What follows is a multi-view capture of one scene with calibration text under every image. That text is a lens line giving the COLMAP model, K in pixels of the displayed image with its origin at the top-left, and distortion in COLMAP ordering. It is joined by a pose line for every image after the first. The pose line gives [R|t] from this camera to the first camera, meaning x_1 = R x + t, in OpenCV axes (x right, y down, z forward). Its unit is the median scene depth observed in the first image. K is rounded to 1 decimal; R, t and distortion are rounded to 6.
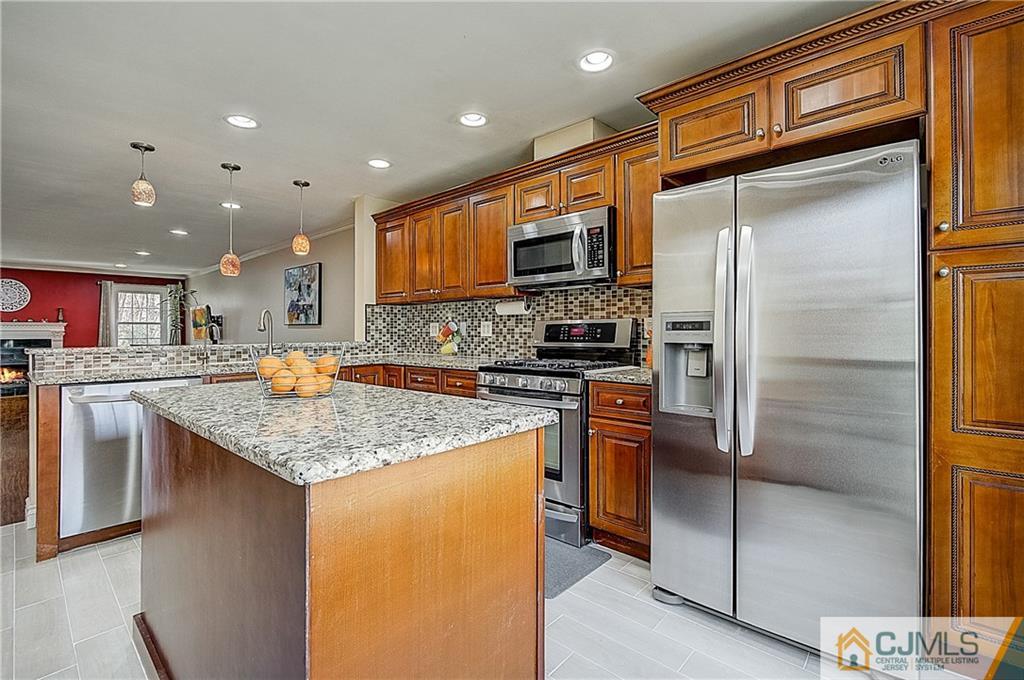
lens RADIAL K [[465.9, 0, 529.1], [0, 465.9, 326.5], [0, 0, 1]] dist [-0.002742, 0.000017]
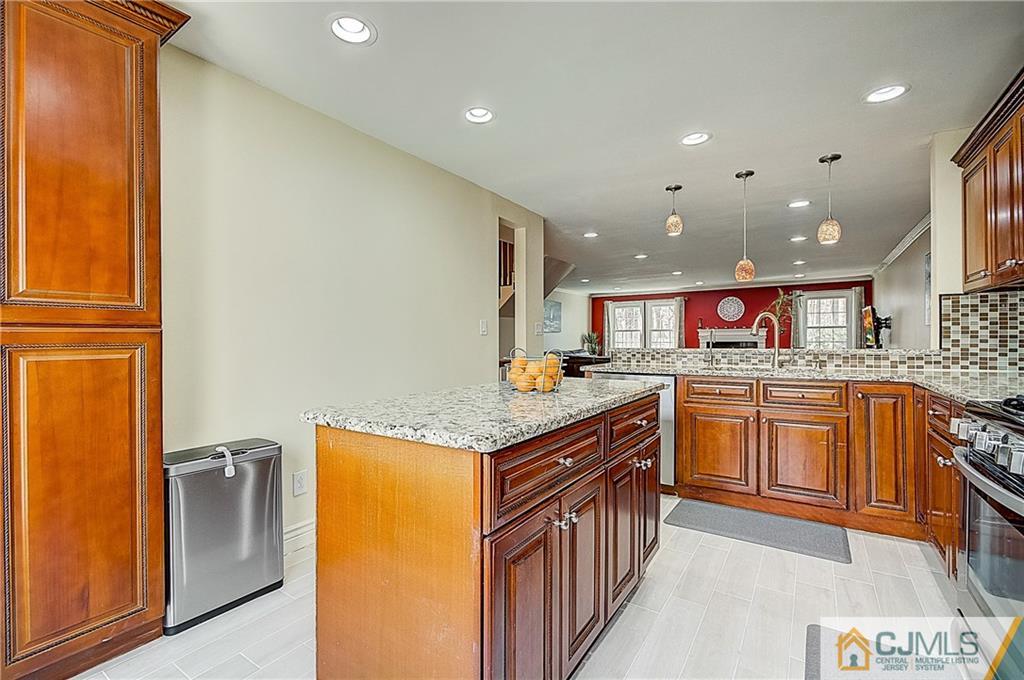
lens RADIAL K [[465.9, 0, 496.4], [0, 465.9, 338.5], [0, 0, 1]] dist [-0.002742, 0.000017]
pose [[0.088228, 0.003239, -0.996095, 0.372001], [0.016442, 0.999854, 0.004707, 0.002858], [0.995965, -0.016793, 0.088161, 0.413369]]
